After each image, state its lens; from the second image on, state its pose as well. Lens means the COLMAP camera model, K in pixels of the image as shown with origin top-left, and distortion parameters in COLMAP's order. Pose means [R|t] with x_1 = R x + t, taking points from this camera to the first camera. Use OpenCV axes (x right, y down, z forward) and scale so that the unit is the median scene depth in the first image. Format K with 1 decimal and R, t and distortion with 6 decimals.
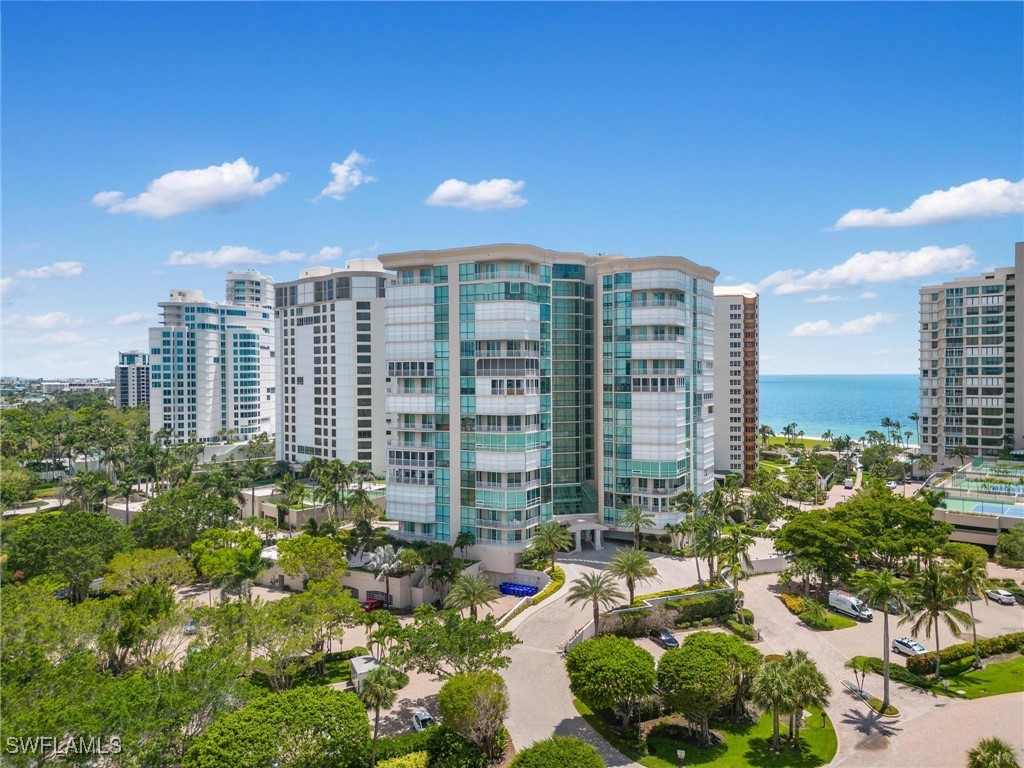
lens RADIAL K [[716.5, 0, 510.8], [0, 716.5, 381.3], [0, 0, 1]] dist [0.089704, -0.099888]
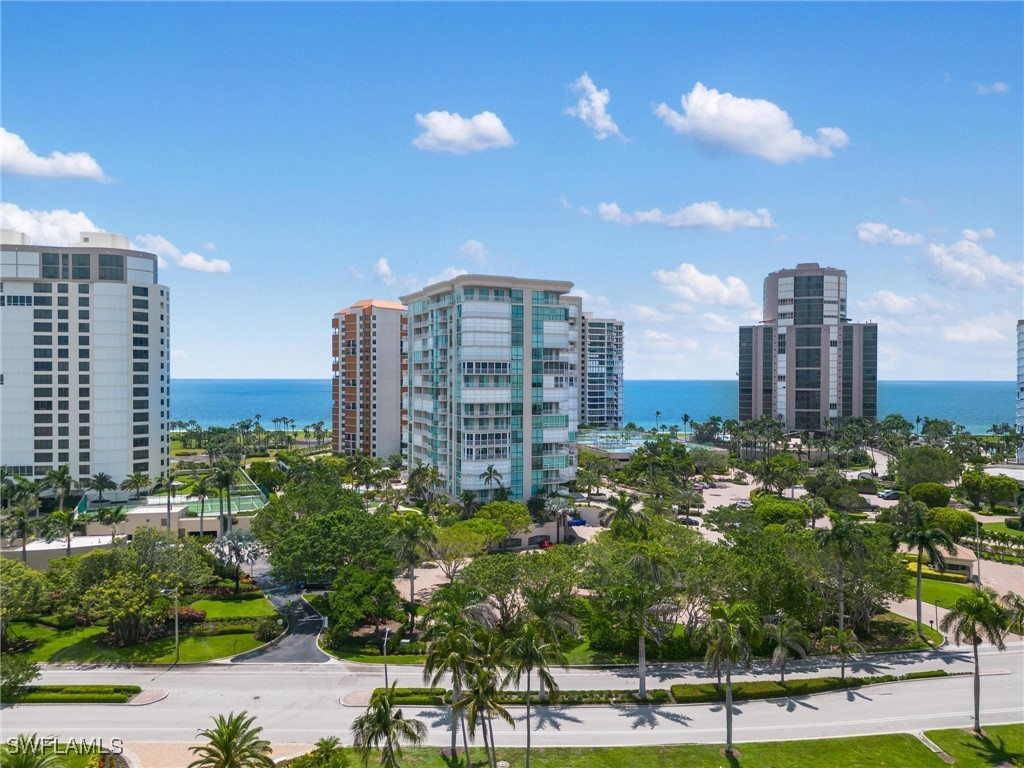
lens RADIAL K [[716.5, 0, 510.8], [0, 716.5, 381.3], [0, 0, 1]] dist [0.089704, -0.099888]
pose [[0.581899, 0.001709, 0.813259, -1.061443], [0.003325, 0.999984, -0.004480, 0.011152], [-0.813254, 0.005311, 0.581885, 0.224625]]
